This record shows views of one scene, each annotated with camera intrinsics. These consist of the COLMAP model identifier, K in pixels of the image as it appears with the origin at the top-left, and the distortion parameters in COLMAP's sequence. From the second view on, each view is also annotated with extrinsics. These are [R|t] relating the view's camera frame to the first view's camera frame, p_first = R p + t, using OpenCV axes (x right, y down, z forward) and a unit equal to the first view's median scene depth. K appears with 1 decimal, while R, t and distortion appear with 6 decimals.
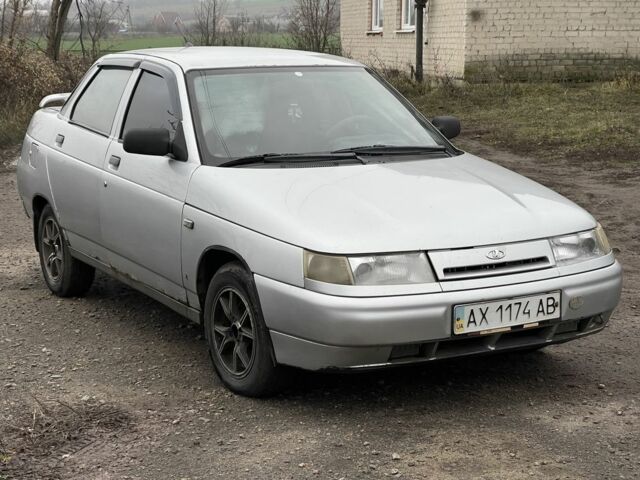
lens RADIAL K [[1171.1, 0, 320.0], [0, 1171.1, 240.0], [0, 0, 1]] dist [0.228565, -0.074507]
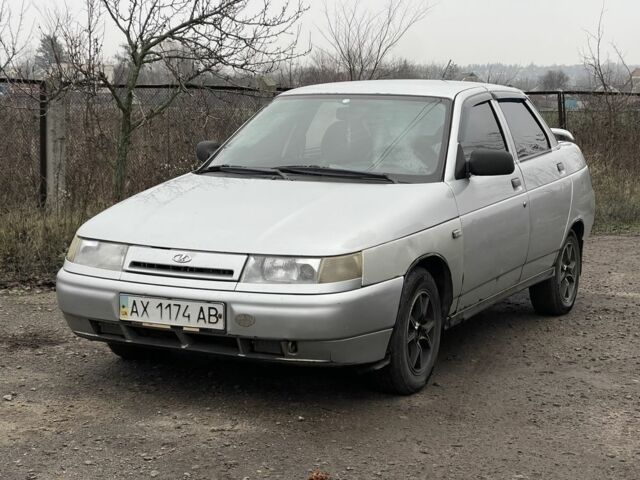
lens RADIAL K [[1171.1, 0, 320.0], [0, 1171.1, 240.0], [0, 0, 1]] dist [0.228565, -0.074507]
pose [[0.547694, 0.110301, -0.829376, 1.085389], [-0.154514, 0.987556, 0.029302, -0.054081], [0.822288, 0.112101, 0.557921, 0.493003]]
